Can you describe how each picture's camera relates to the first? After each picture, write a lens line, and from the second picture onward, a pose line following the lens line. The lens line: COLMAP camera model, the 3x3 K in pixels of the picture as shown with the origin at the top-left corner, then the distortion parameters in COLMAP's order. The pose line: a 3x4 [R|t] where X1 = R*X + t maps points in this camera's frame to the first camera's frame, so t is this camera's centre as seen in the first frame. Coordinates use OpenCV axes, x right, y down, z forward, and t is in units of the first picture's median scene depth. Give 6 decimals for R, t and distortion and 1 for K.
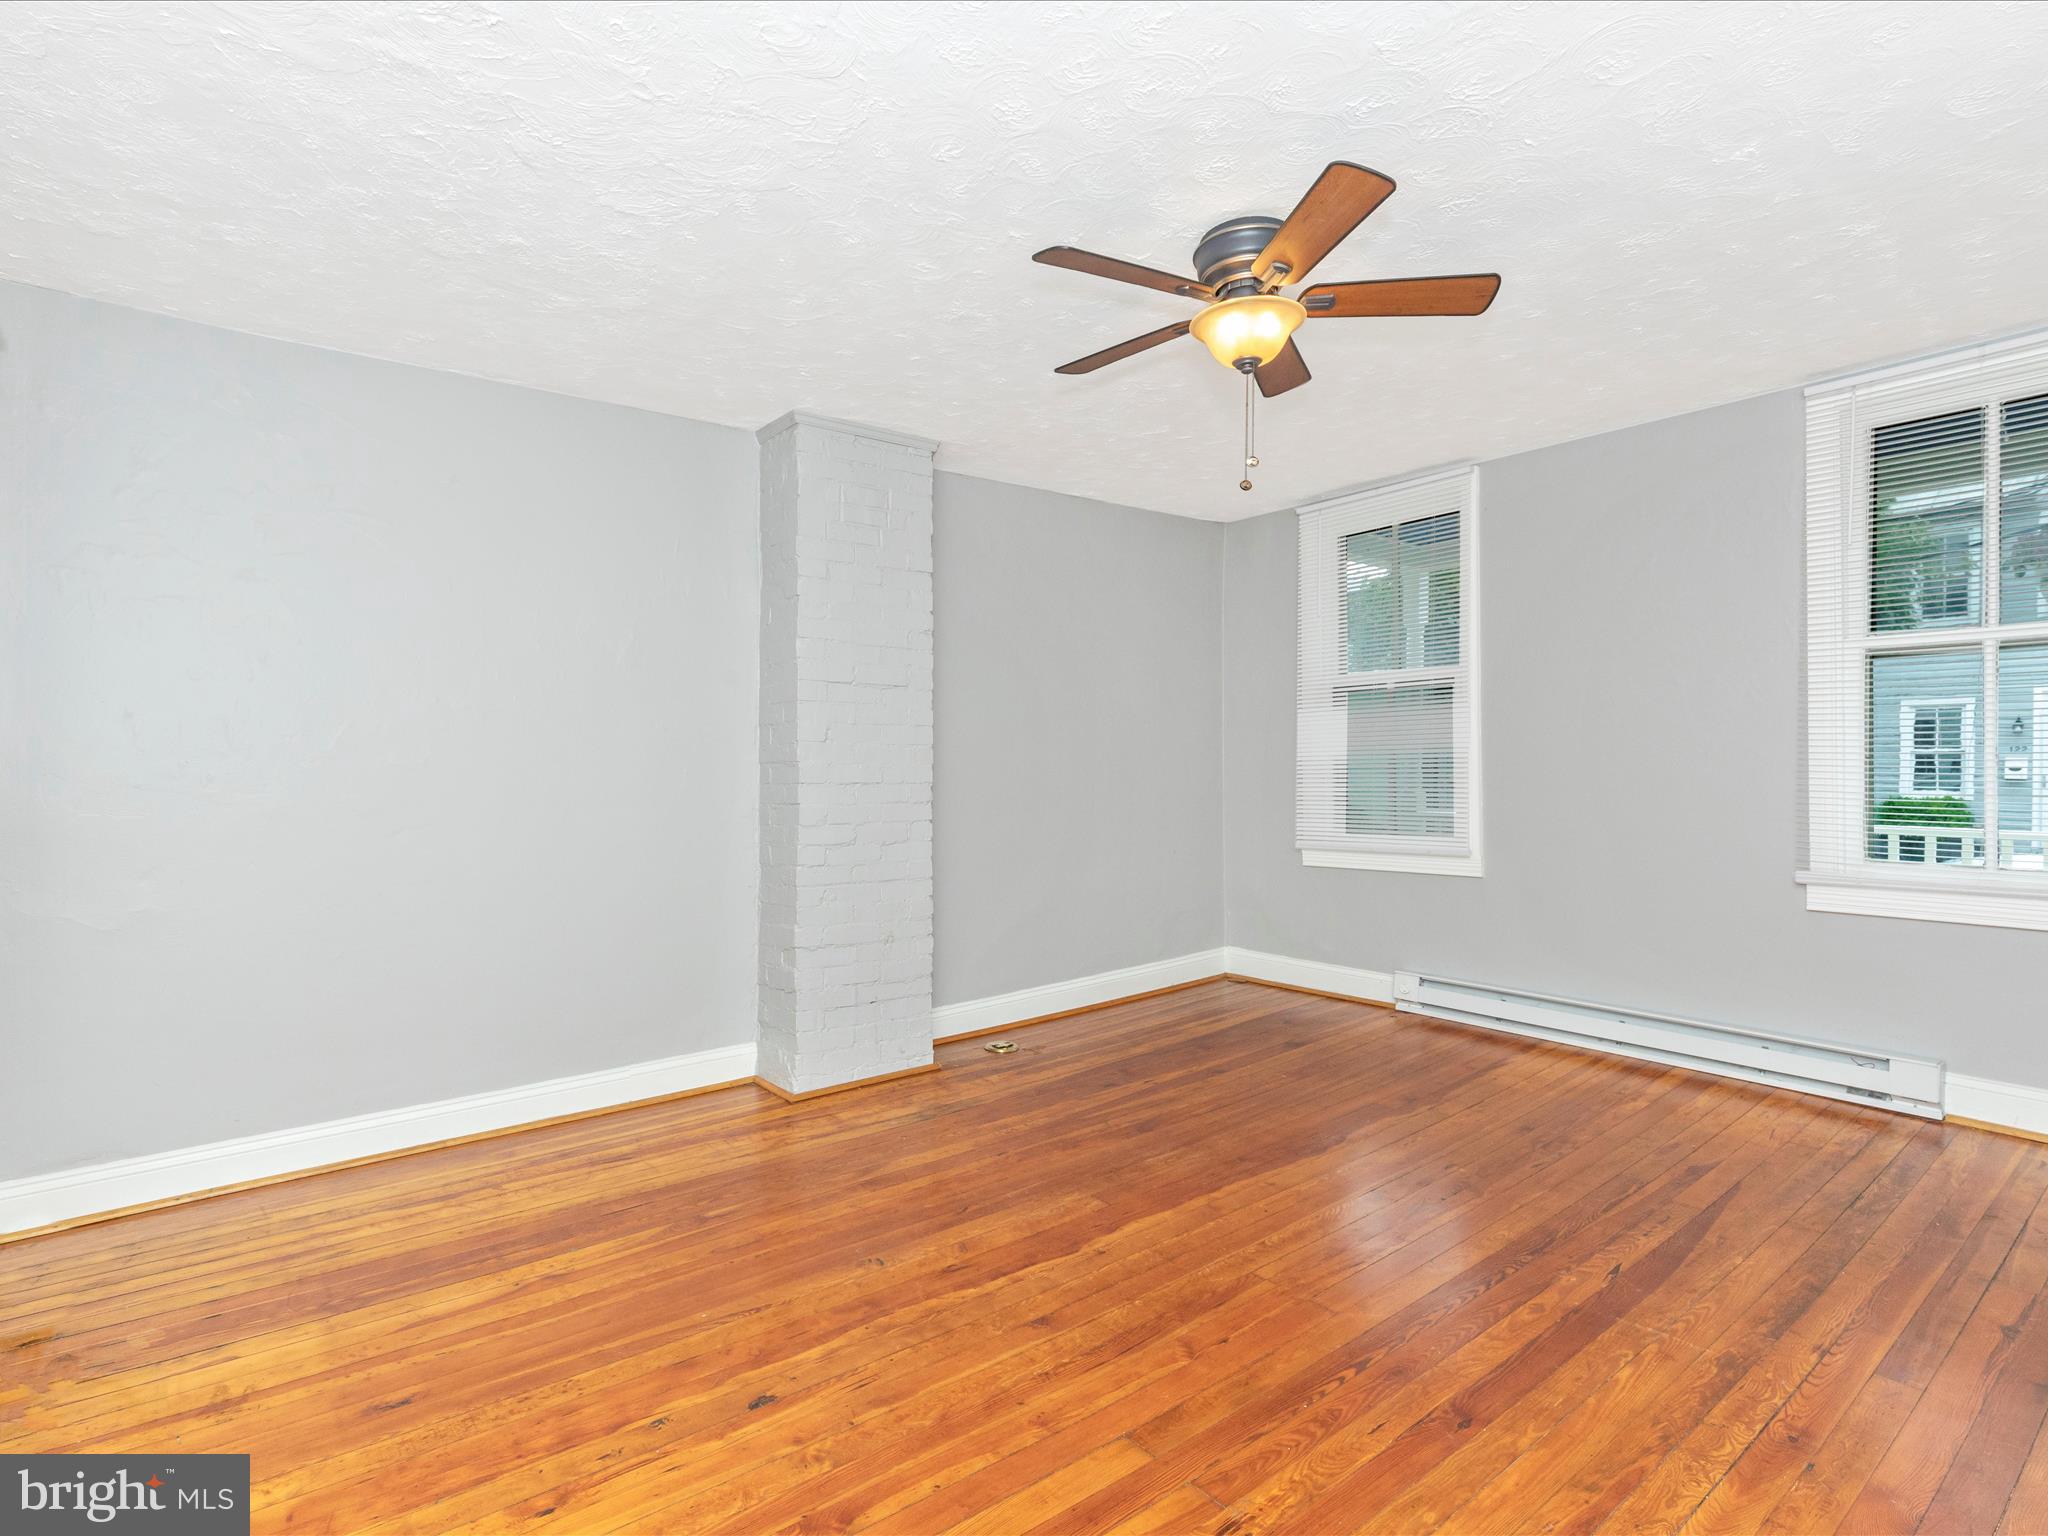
lens RADIAL K [[1044.8, 0, 1024.0], [0, 1044.8, 768.0], [0, 0, 1]] dist [0.002483, -0.001059]
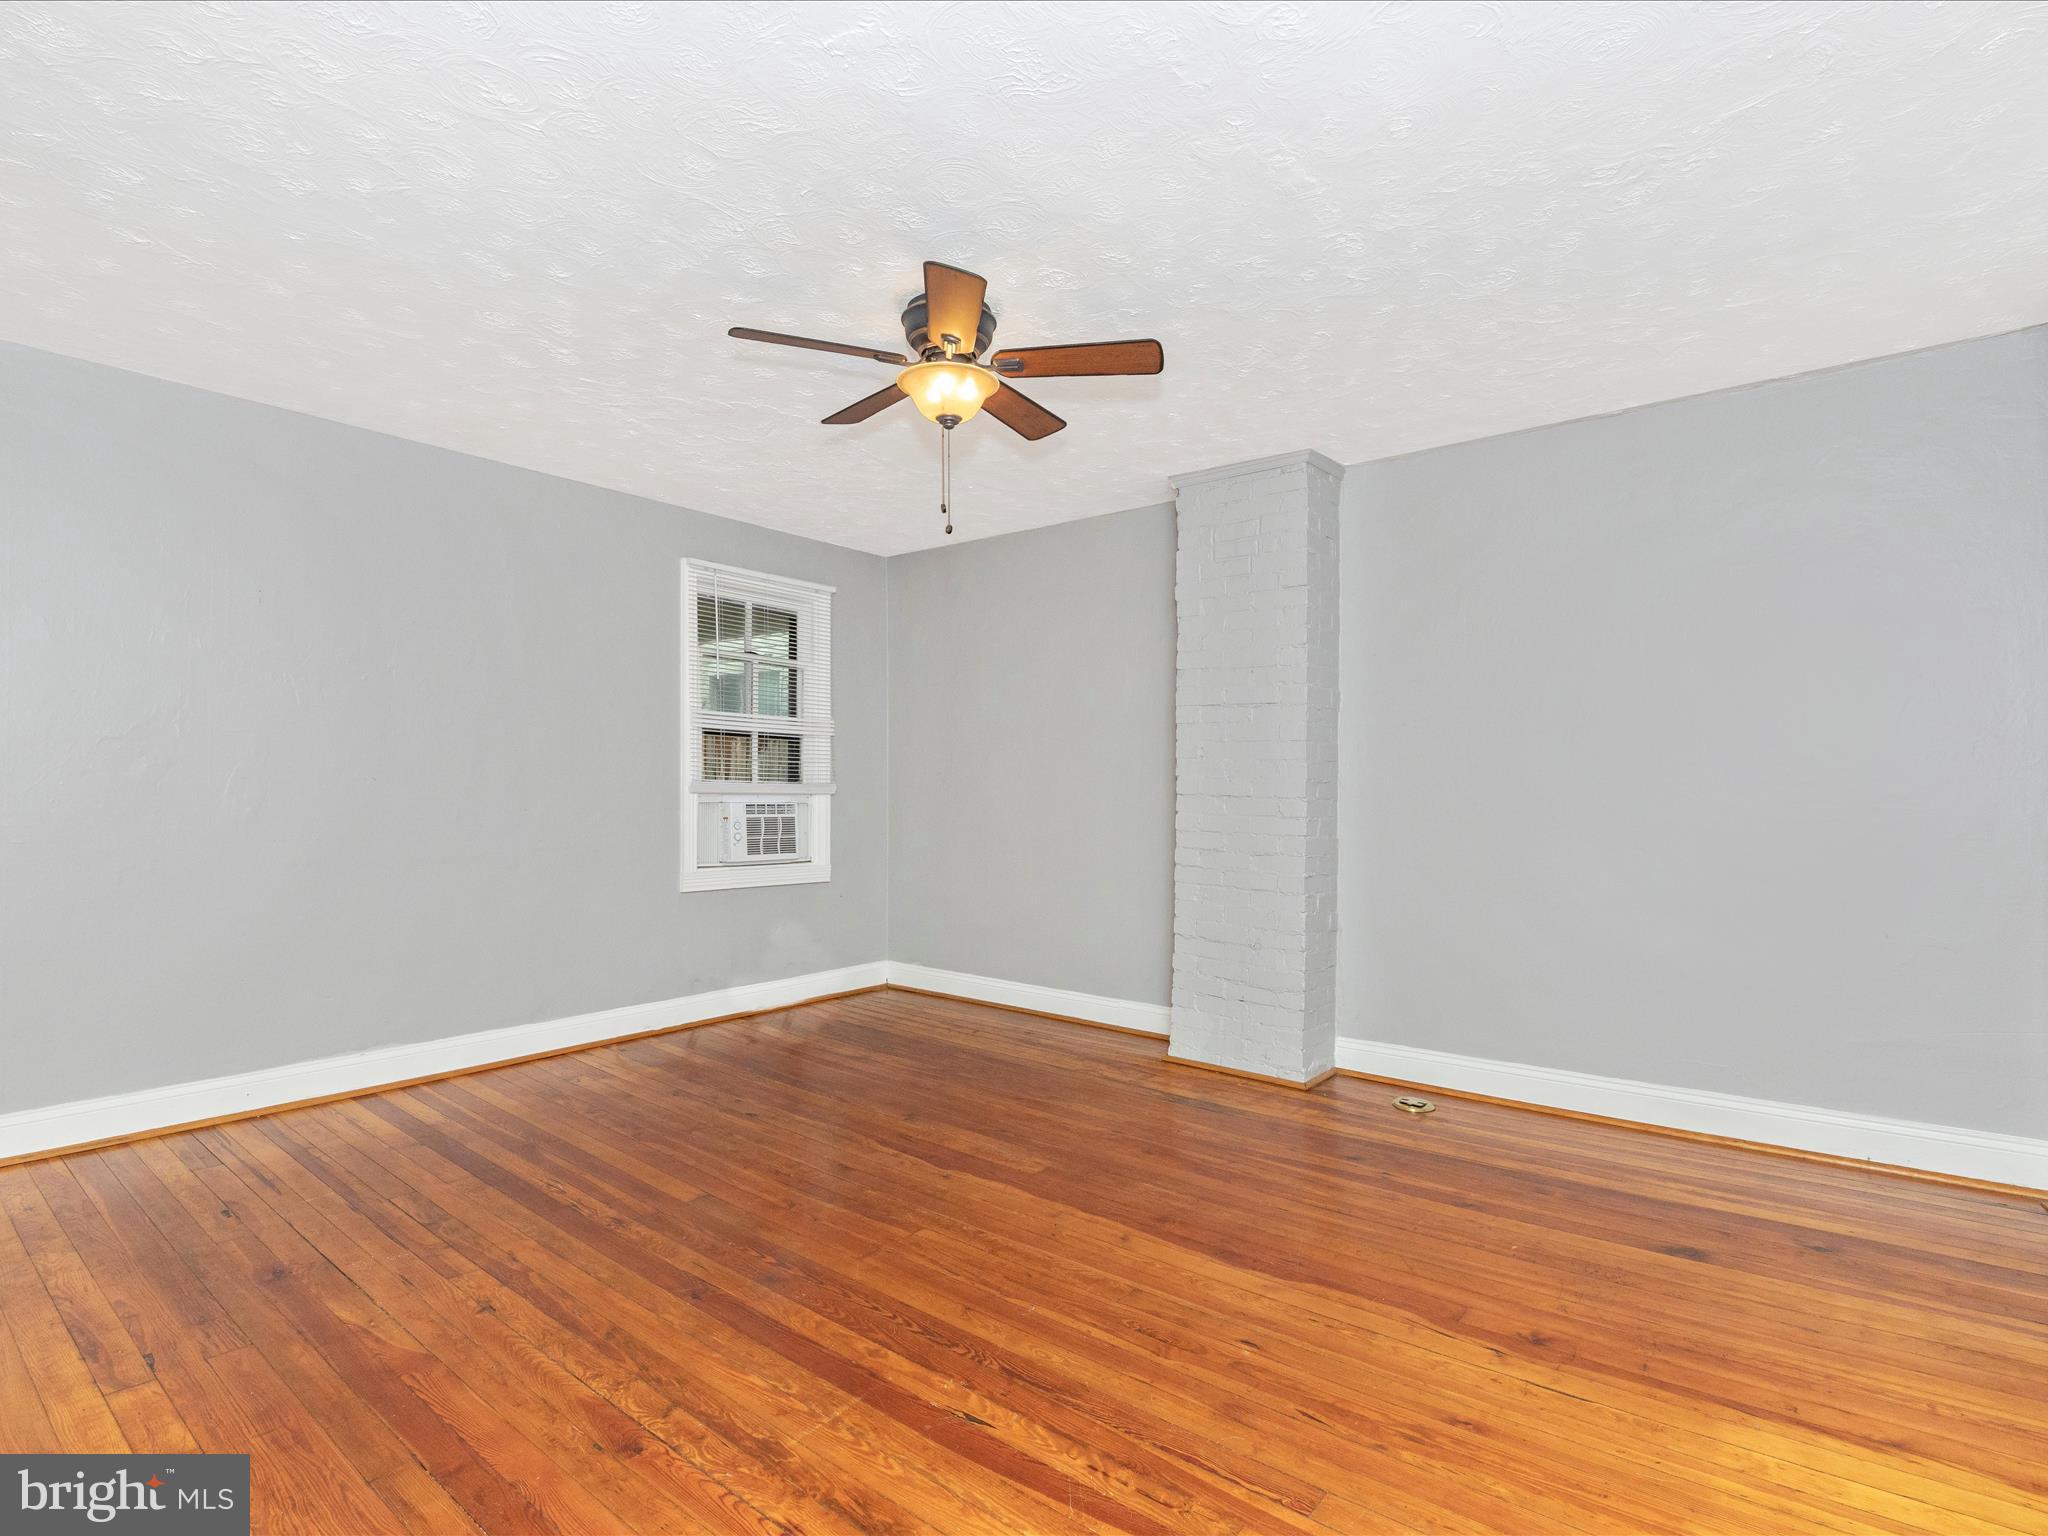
lens RADIAL K [[1038.9, 0, 1005.6], [0, 1038.9, 813.7], [0, 0, 1]] dist [-0.000452, -0.000925]
pose [[0.194949, 0.043344, -0.979855, 1.151303], [-0.010372, 0.999058, 0.042130, -0.015767], [0.980759, 0.001950, 0.195215, 0.750432]]
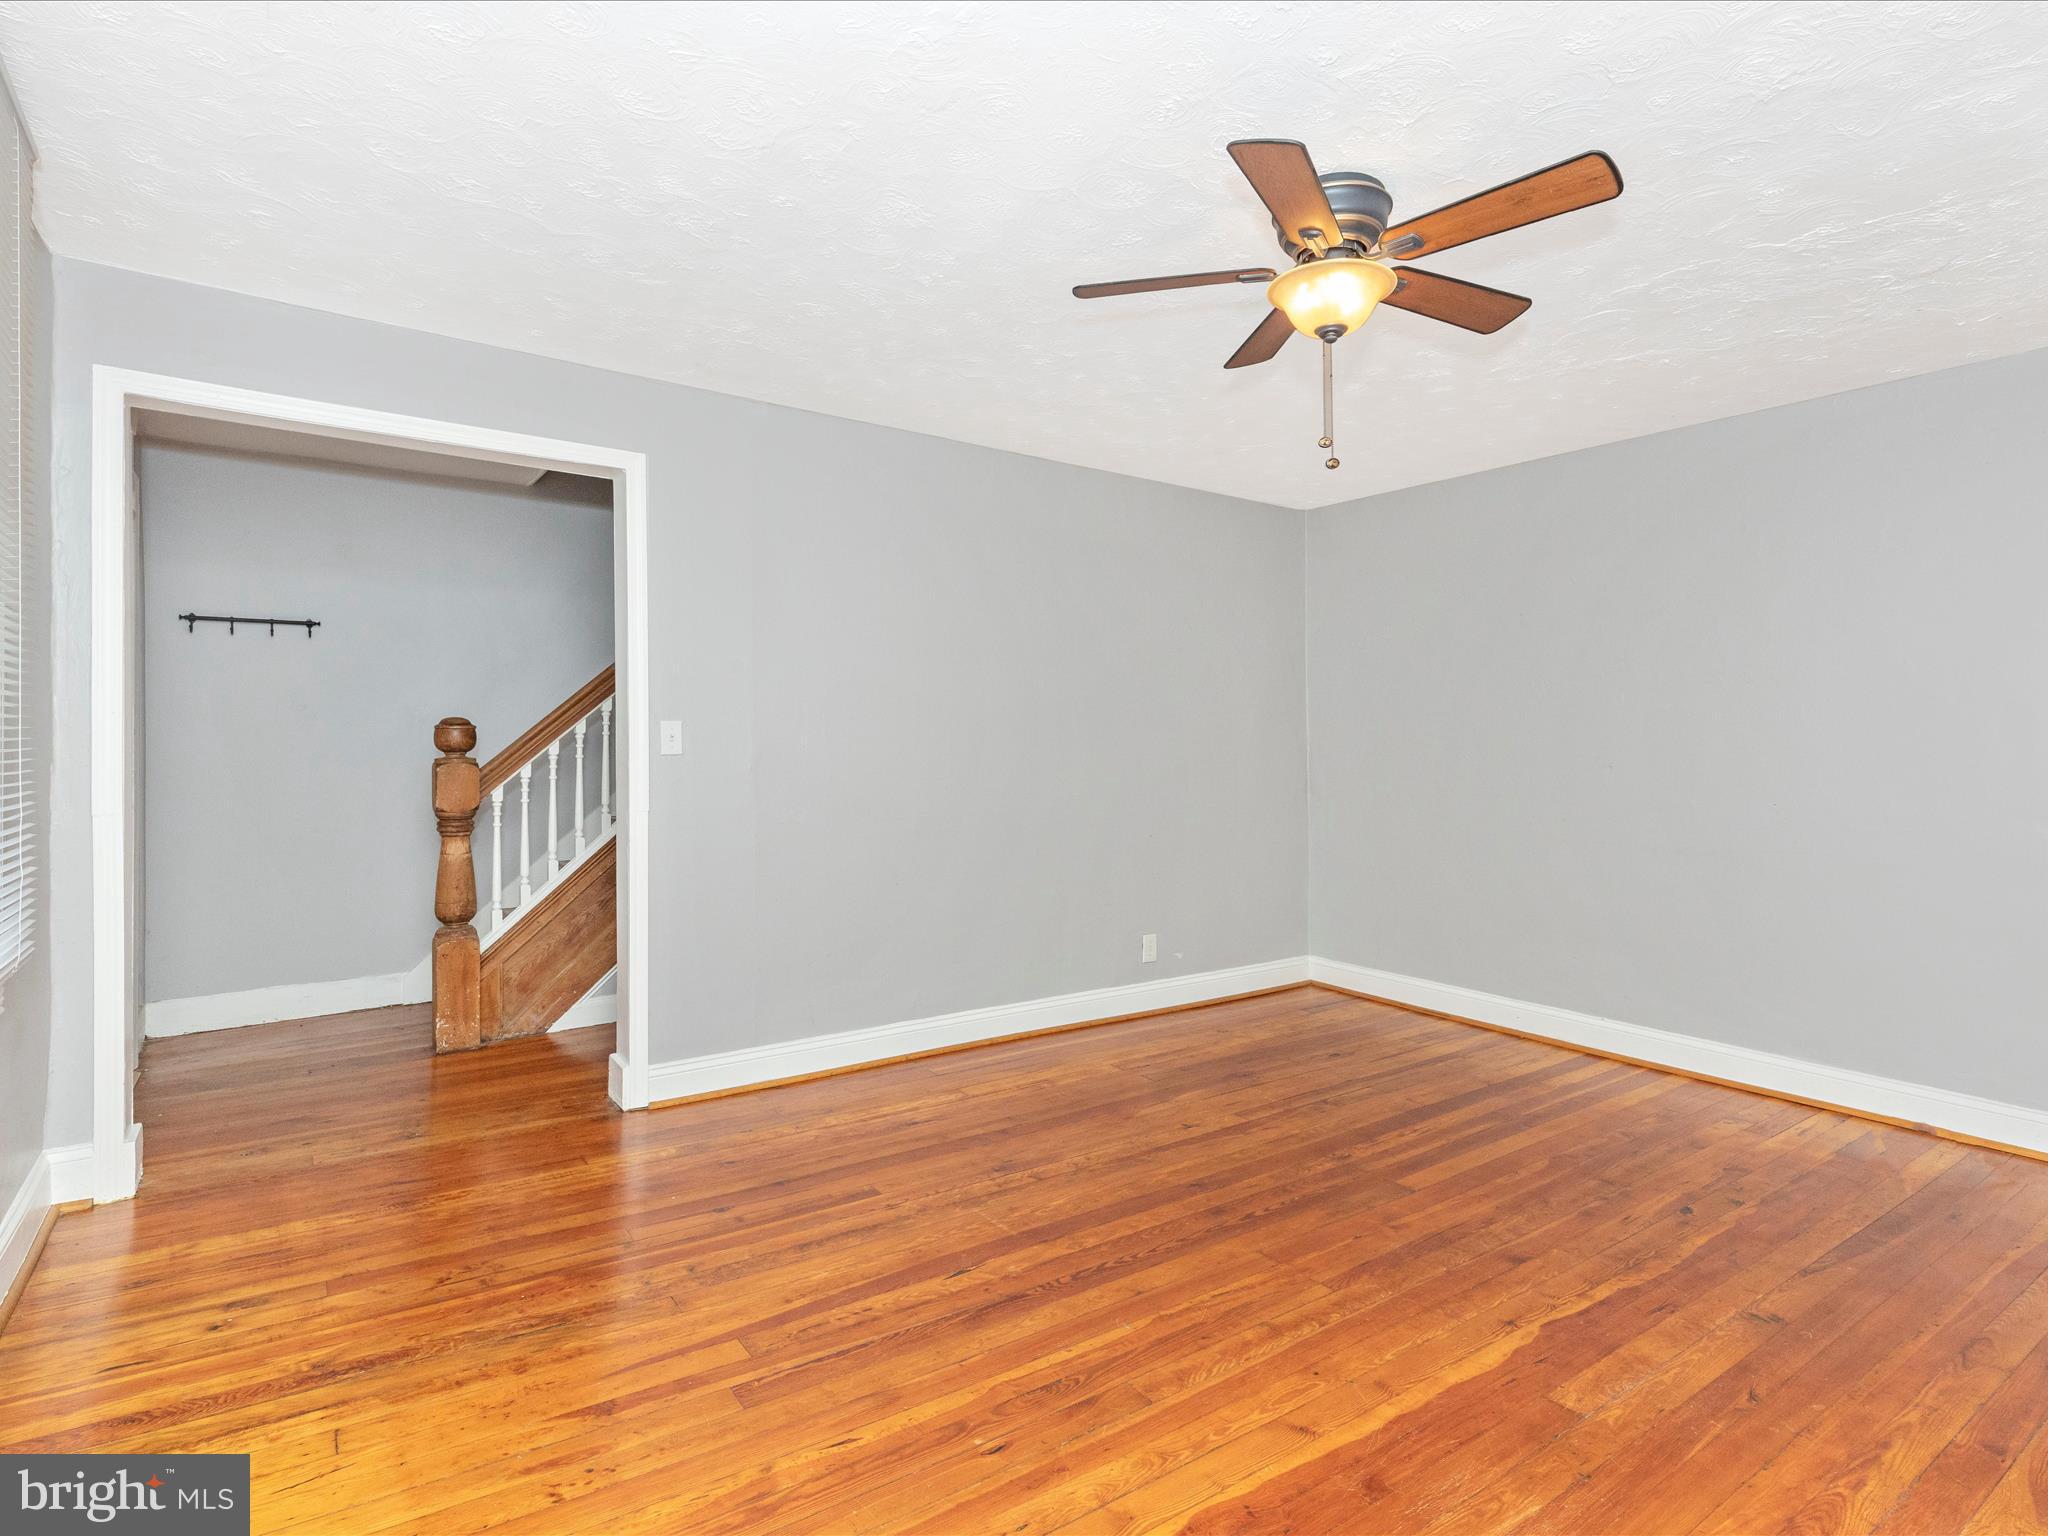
lens RADIAL K [[1044.8, 0, 1024.0], [0, 1044.8, 768.0], [0, 0, 1]] dist [0.002483, -0.001059]
pose [[-0.997716, -0.000999, 0.067547, 0.379598], [0.000195, 0.999844, 0.017659, -0.012163], [-0.067554, 0.017632, -0.997560, 1.707417]]
